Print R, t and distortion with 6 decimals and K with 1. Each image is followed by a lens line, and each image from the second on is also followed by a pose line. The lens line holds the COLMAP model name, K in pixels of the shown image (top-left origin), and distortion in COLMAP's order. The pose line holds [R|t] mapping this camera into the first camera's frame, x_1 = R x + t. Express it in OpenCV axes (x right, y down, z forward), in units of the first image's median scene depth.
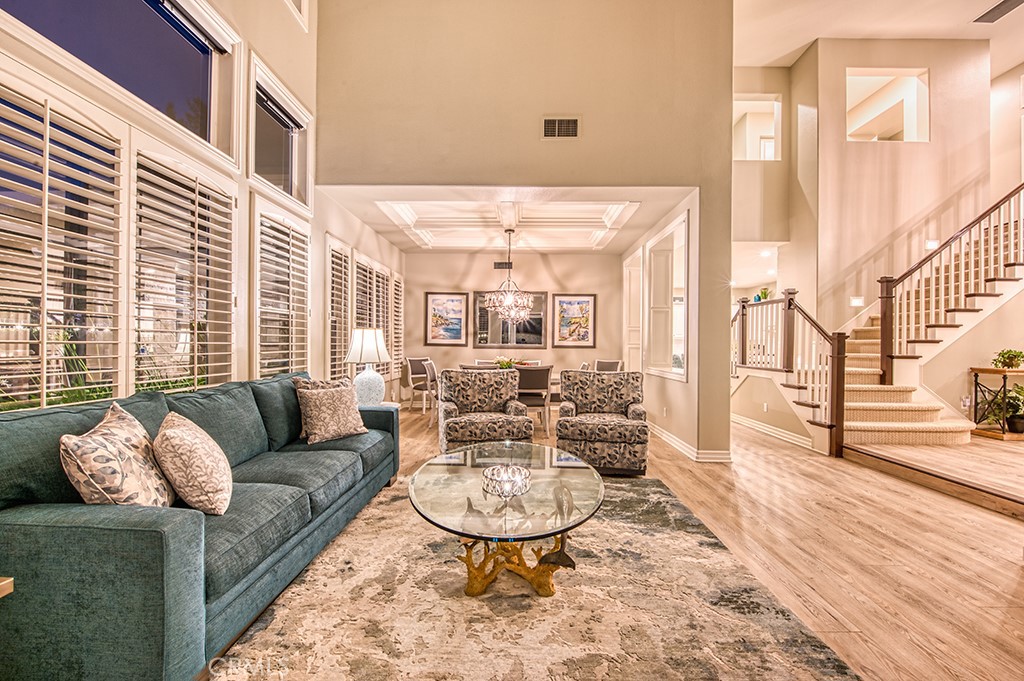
lens RADIAL K [[423.1, 0, 513.9], [0, 423.1, 344.1], [0, 0, 1]] dist [-0.003578, -0.000164]
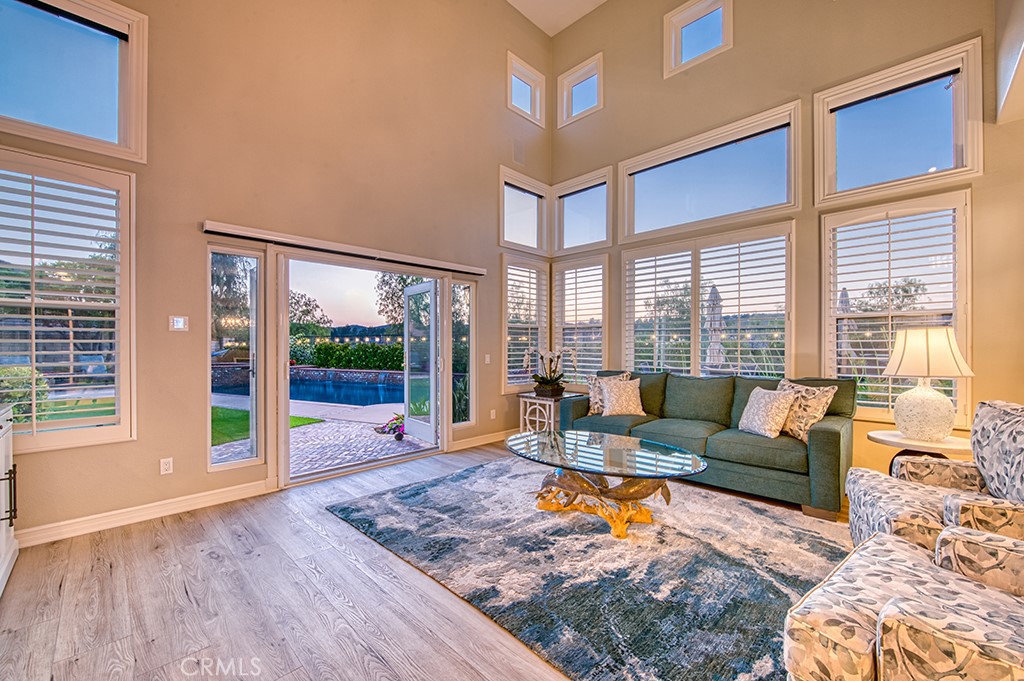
lens RADIAL K [[412.8, 0, 513.0], [0, 412.8, 343.3], [0, 0, 1]] dist [-0.002202, -0.000385]
pose [[-0.691709, -0.014727, -0.722026, 0.580962], [-0.006909, 0.999881, -0.013775, 0.001978], [0.722143, -0.004540, -0.691729, 0.915734]]
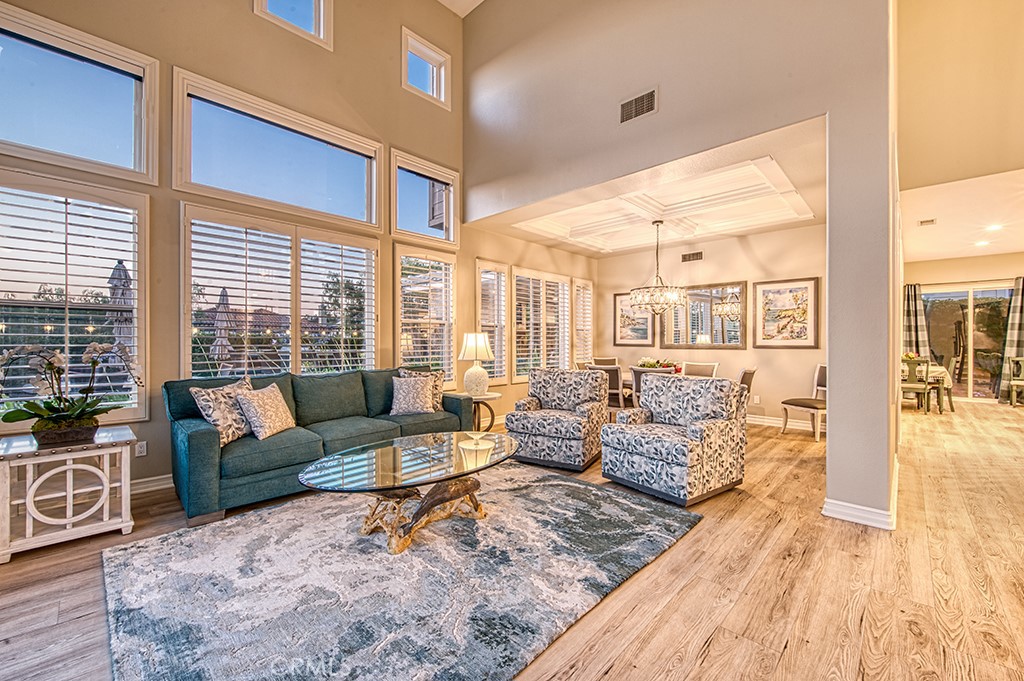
lens RADIAL K [[412.8, 0, 513.0], [0, 412.8, 343.3], [0, 0, 1]] dist [-0.002202, -0.000385]
pose [[0.736997, -0.006258, -0.675868, 0.520778], [0.005009, 0.999980, -0.003797, -0.000436], [0.675878, -0.000587, 0.737013, 0.166731]]
